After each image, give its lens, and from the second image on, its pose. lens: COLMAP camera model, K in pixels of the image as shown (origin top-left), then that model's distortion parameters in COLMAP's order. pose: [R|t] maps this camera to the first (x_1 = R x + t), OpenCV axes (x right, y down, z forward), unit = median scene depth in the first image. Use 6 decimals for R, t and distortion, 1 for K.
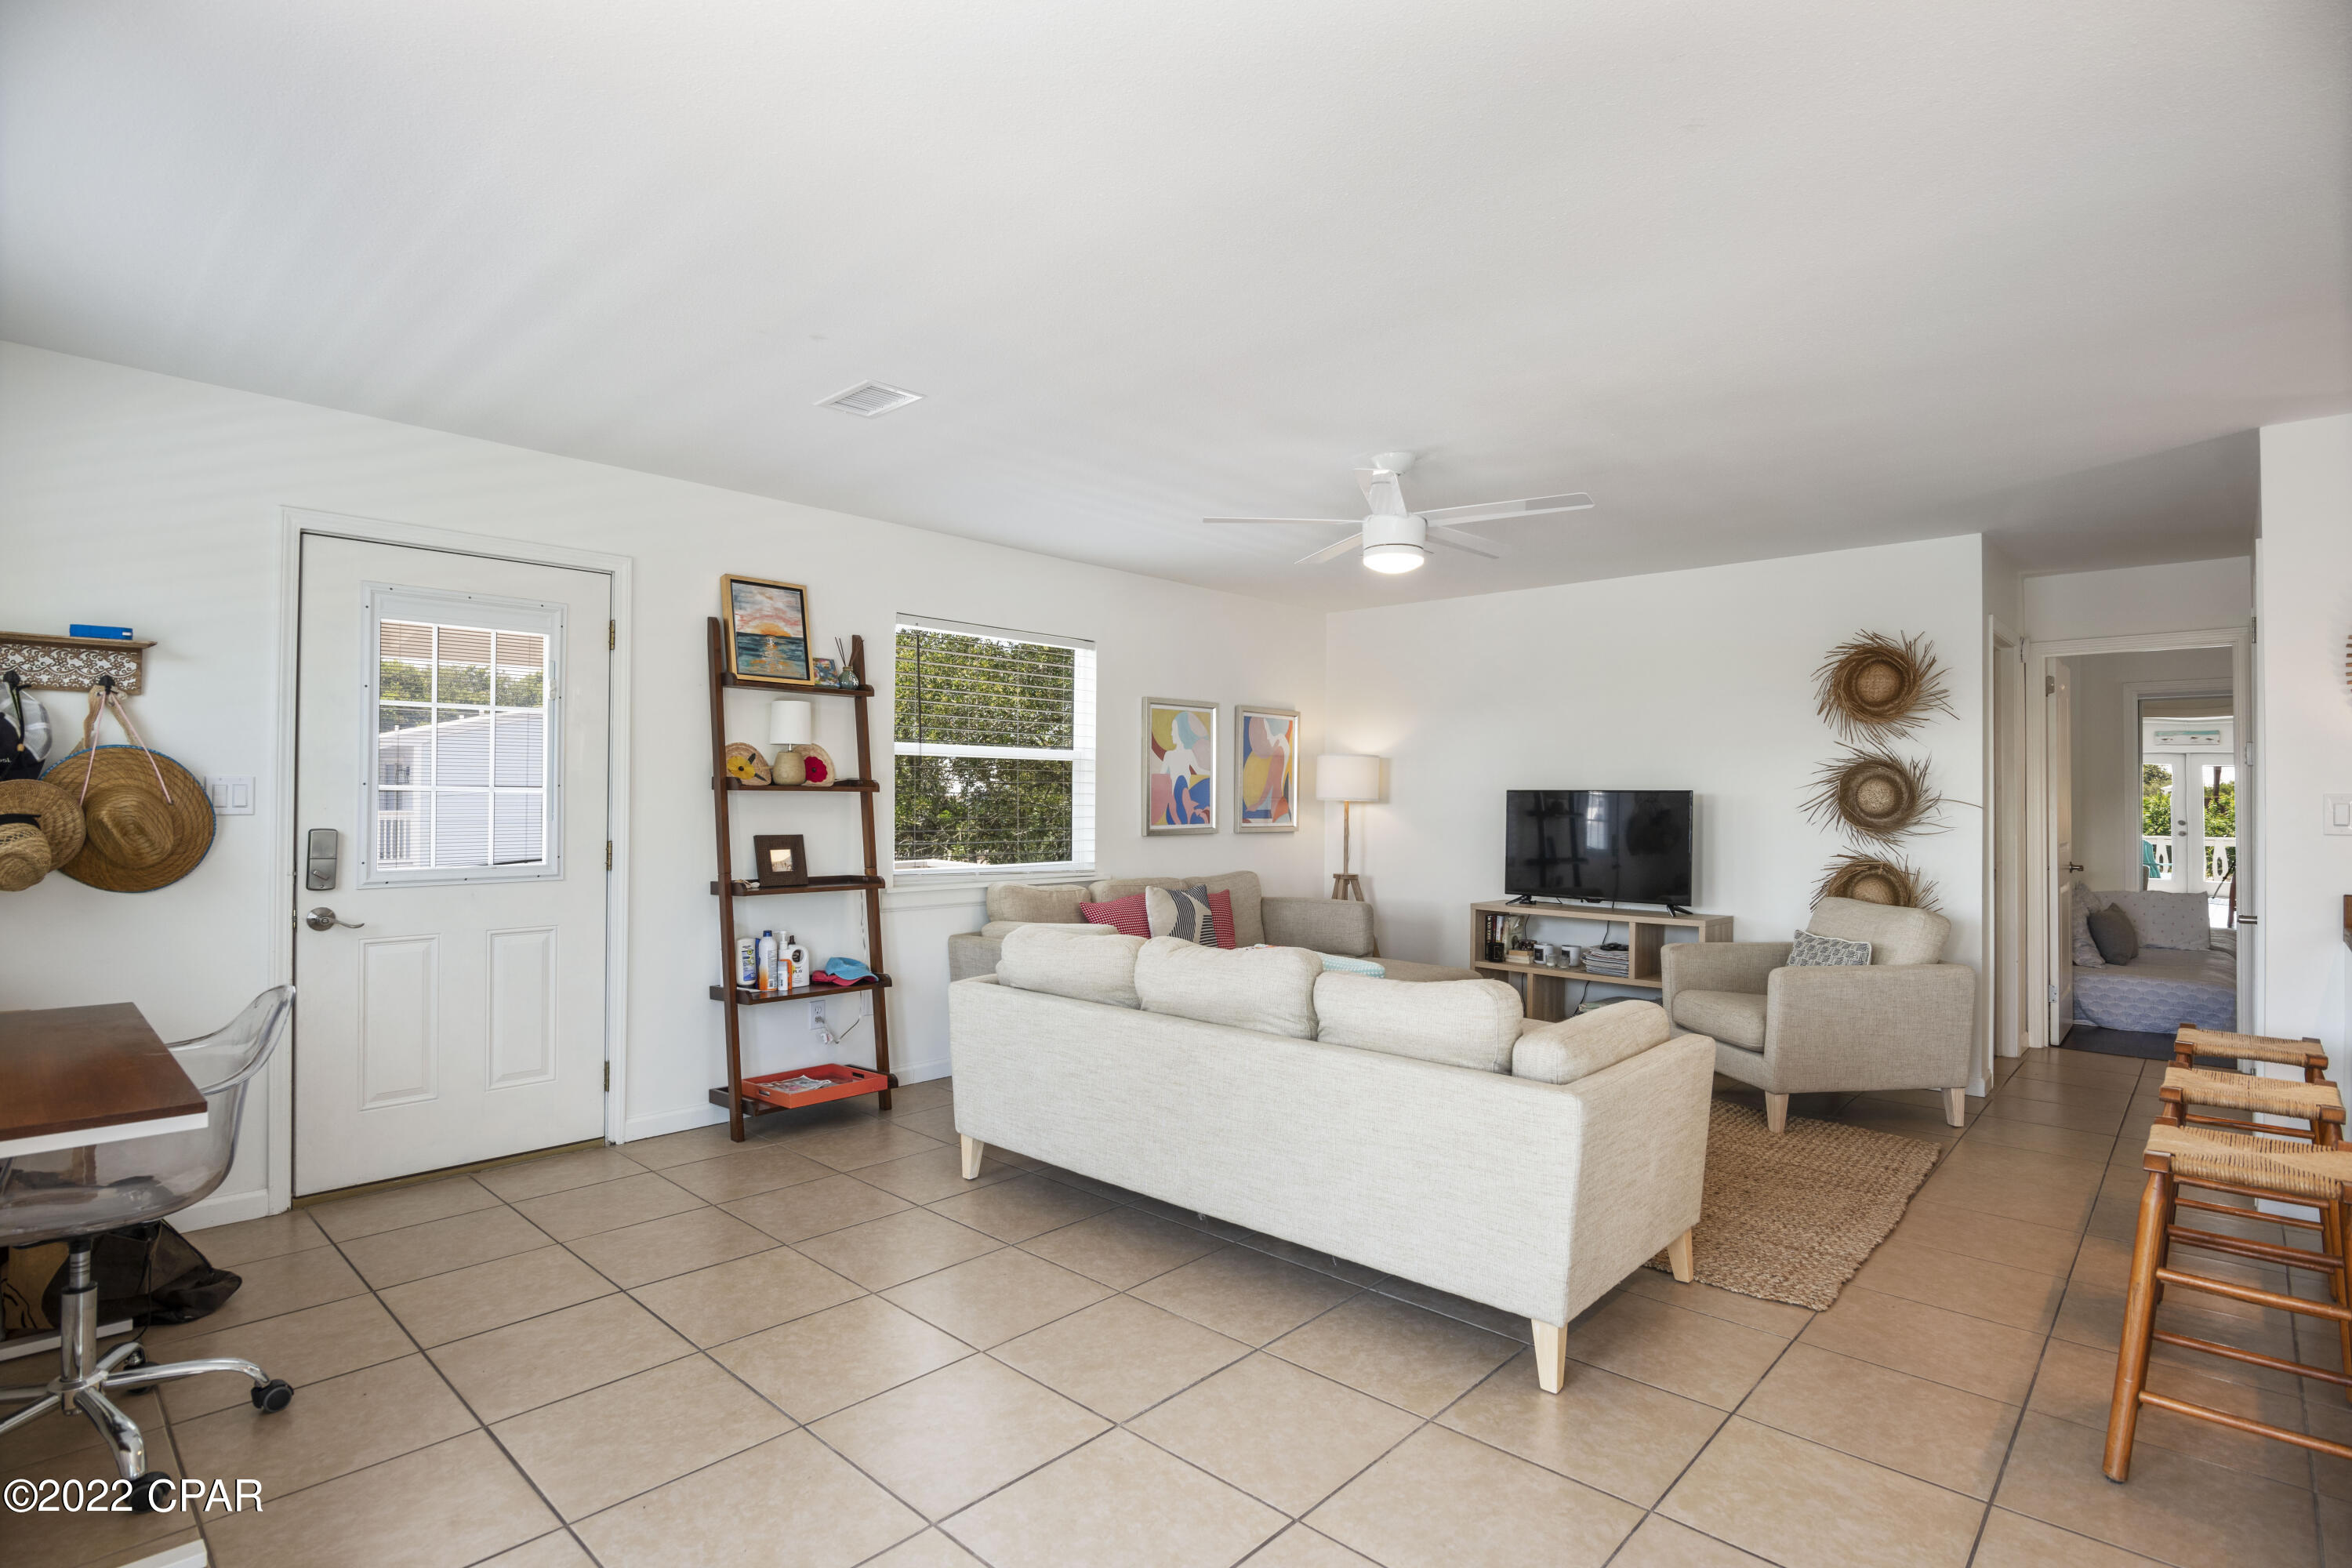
lens RADIAL K [[1151.2, 0, 1172.6], [0, 1151.2, 785.5], [0, 0, 1]] dist [-0.019669, -0.000460]
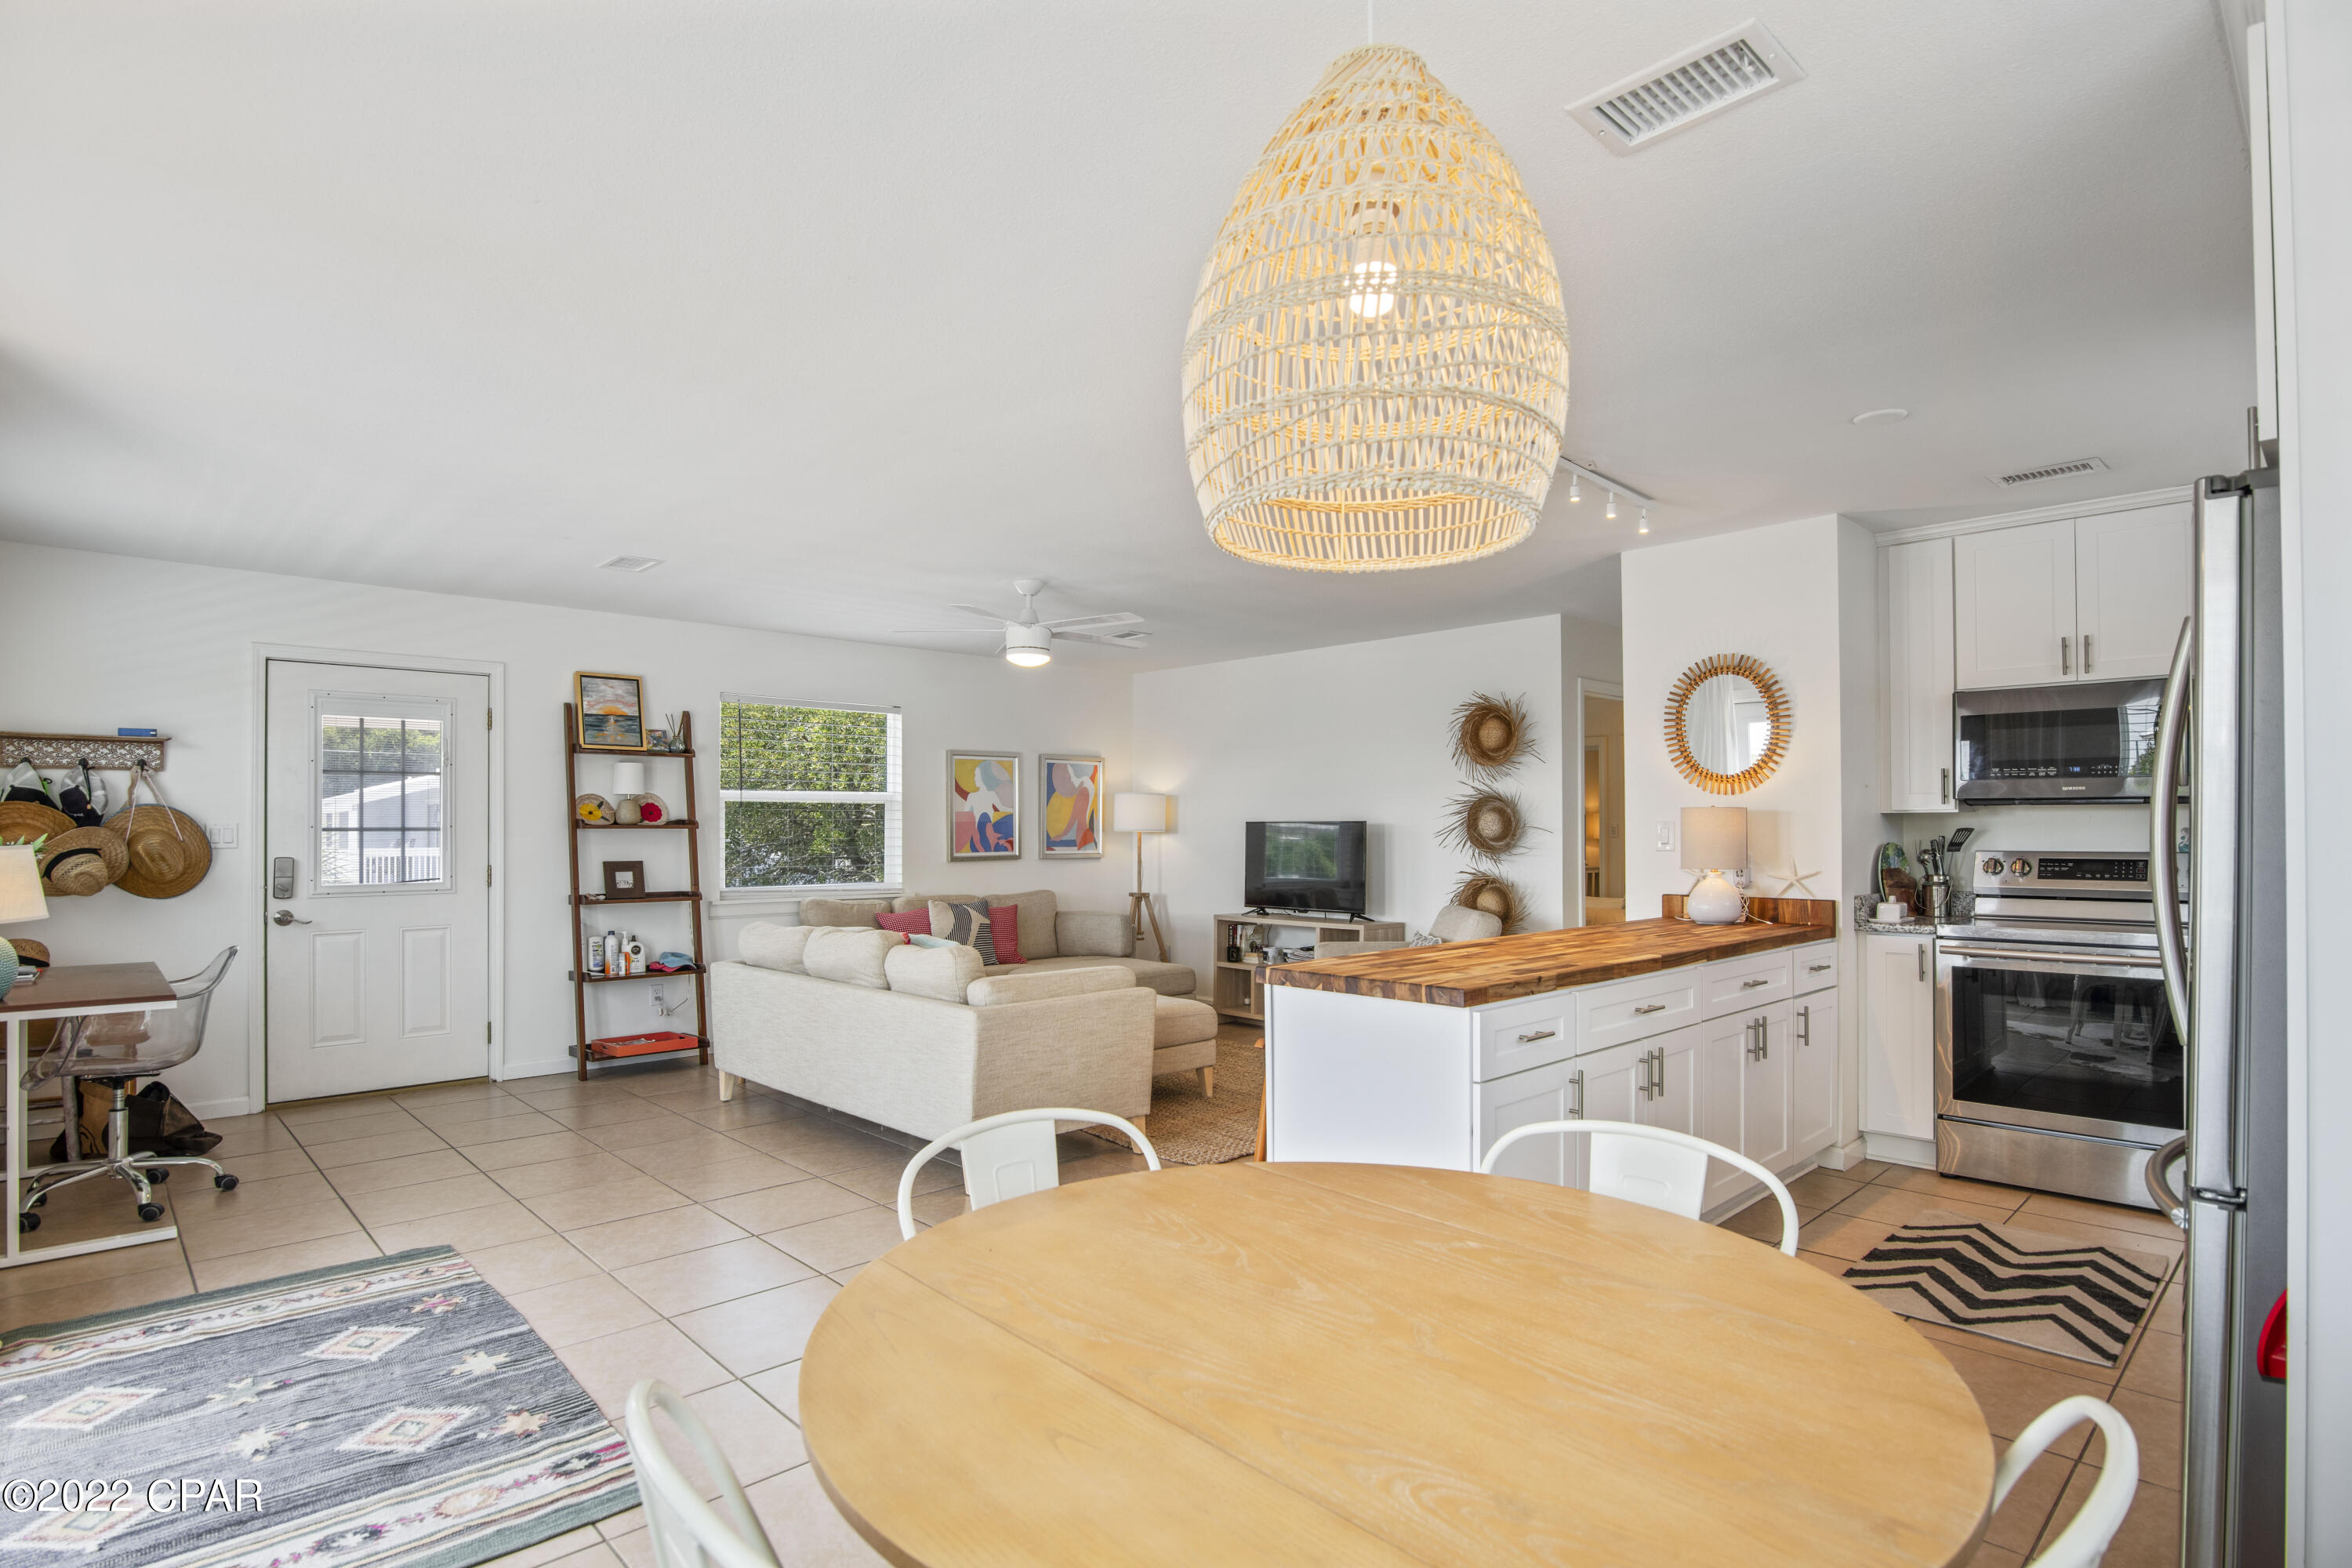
lens RADIAL K [[1183.1, 0, 1164.6], [0, 1183.1, 820.5], [0, 0, 1]] dist [-0.021968, 0.000447]
pose [[0.998208, -0.009876, -0.059025, 0.375209], [0.010041, 0.999946, 0.002502, -0.001942], [0.058997, -0.003091, 0.998253, -0.347788]]
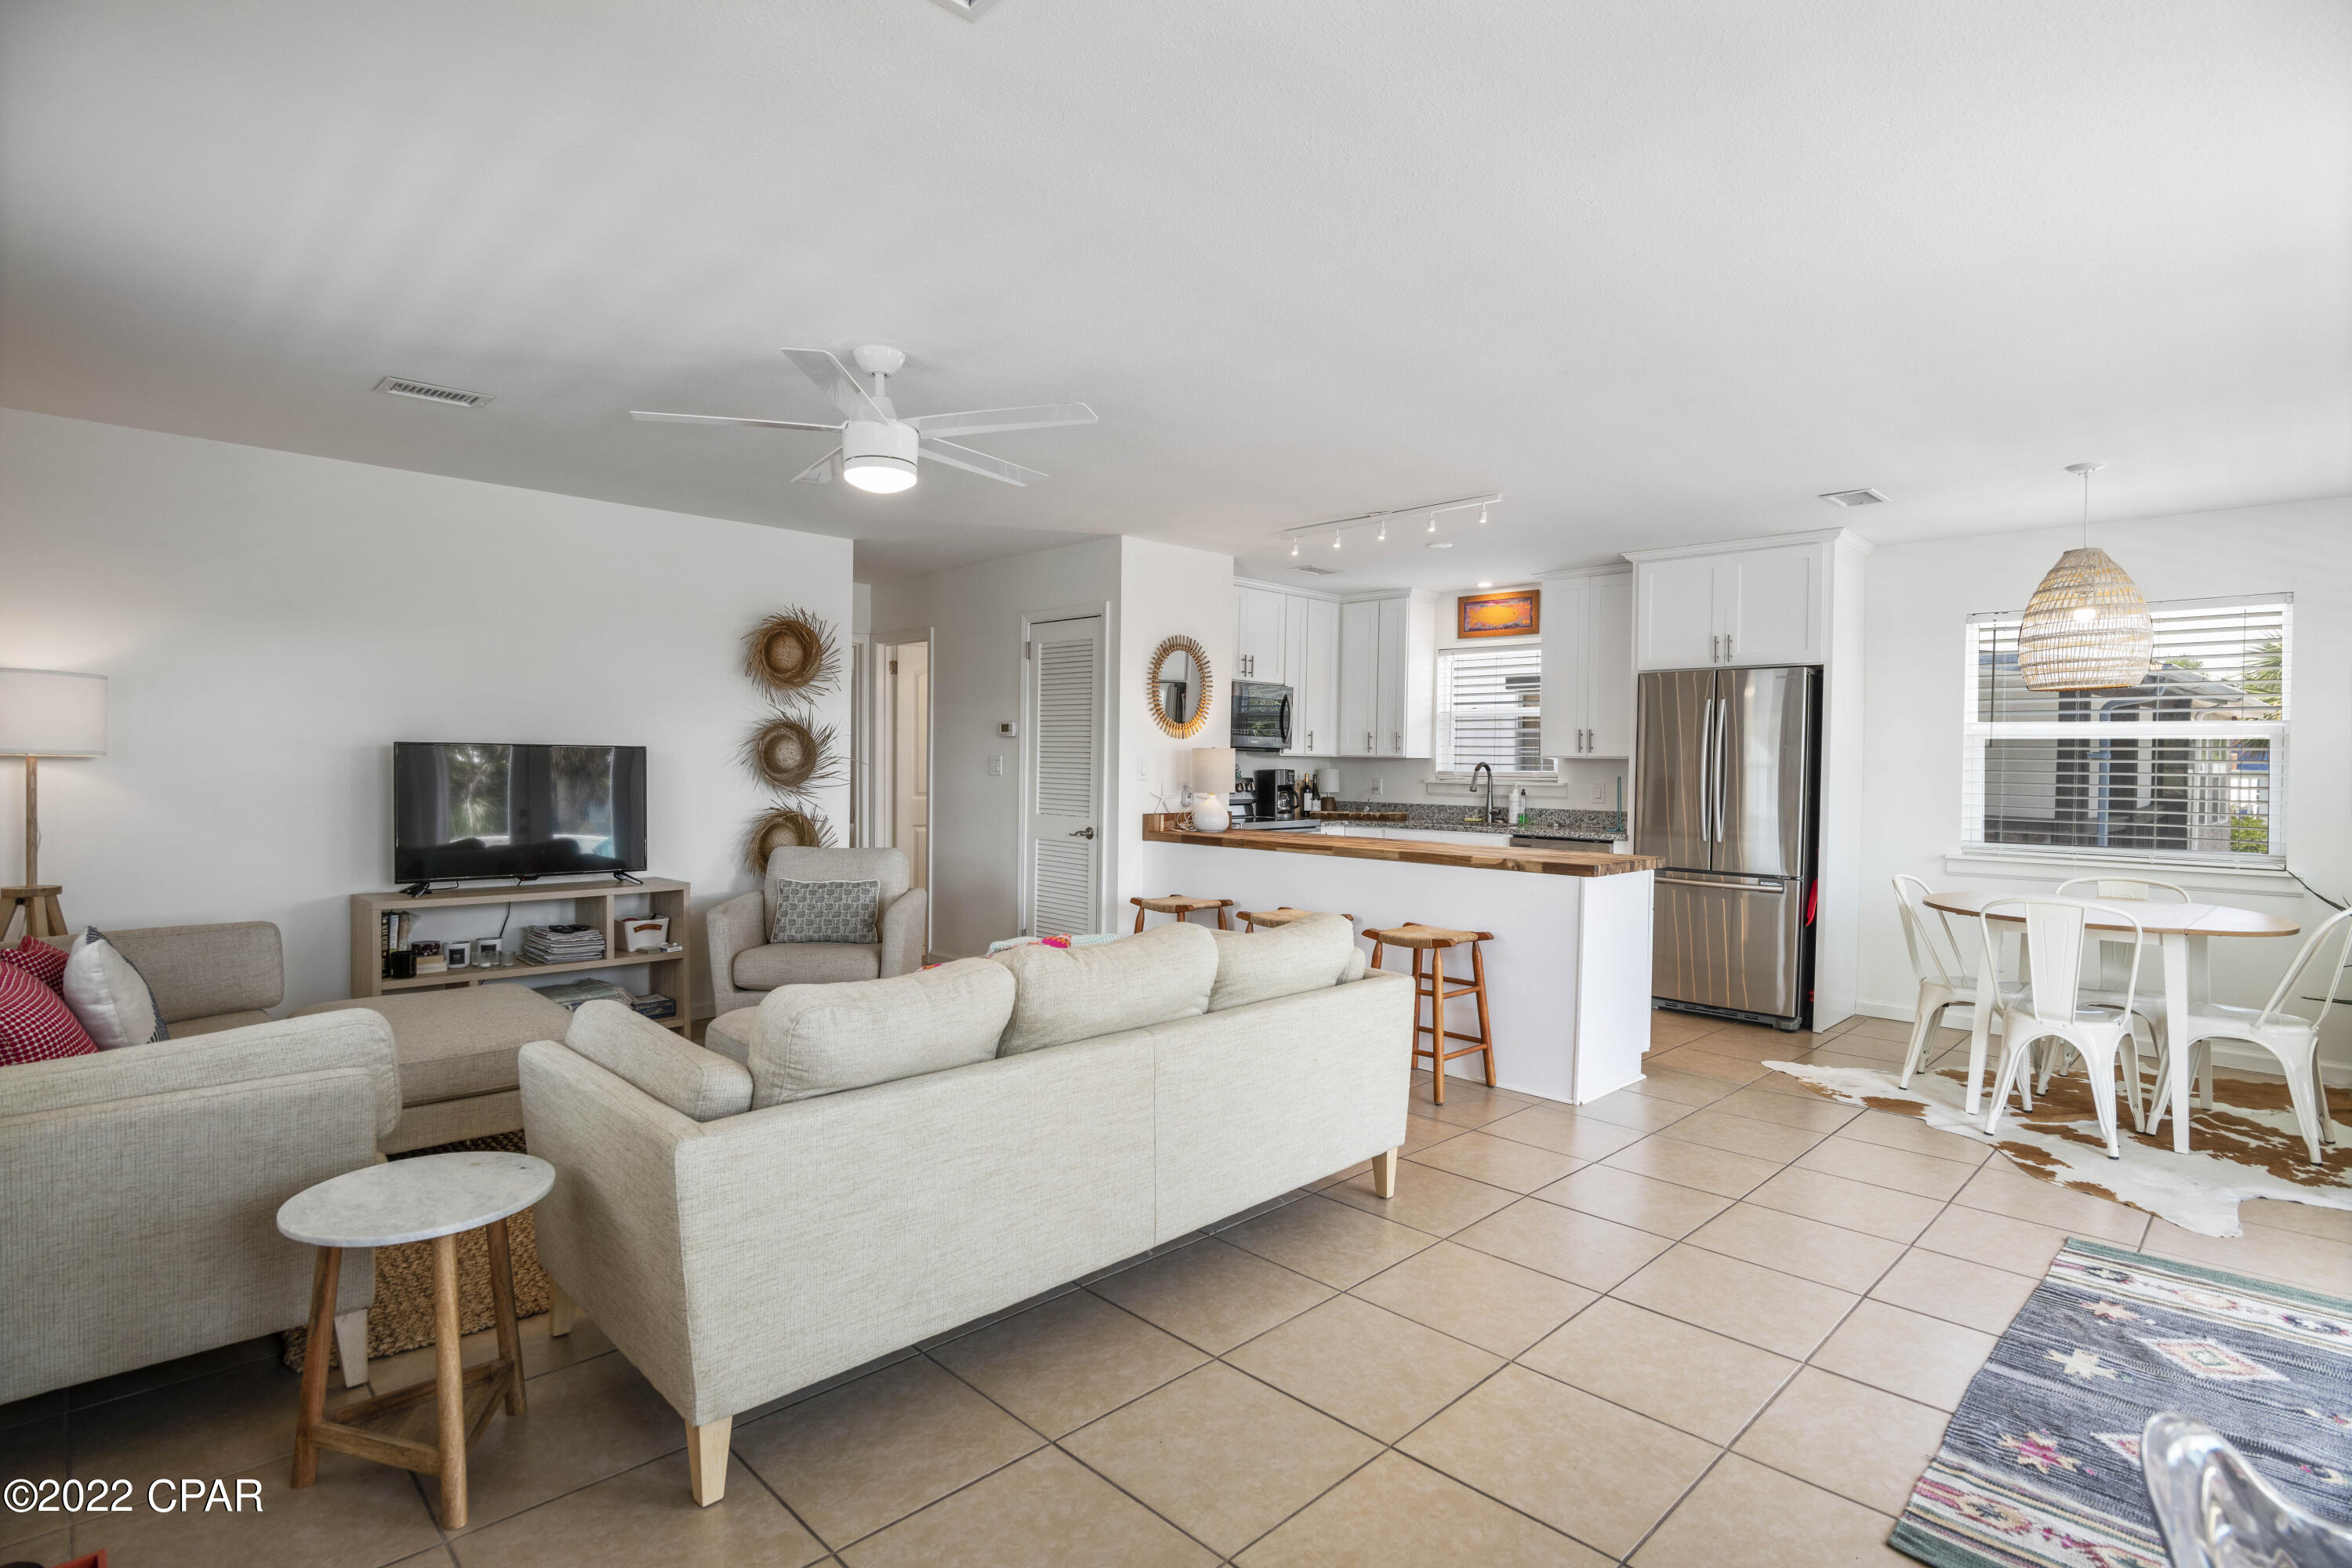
lens RADIAL K [[1151.2, 0, 1172.6], [0, 1151.2, 785.5], [0, 0, 1]] dist [-0.019669, -0.000460]
pose [[0.042738, -0.026285, 0.998740, -0.554259], [-0.021574, 0.999396, 0.027226, 0.001637], [-0.998853, -0.022711, 0.042145, 0.641596]]
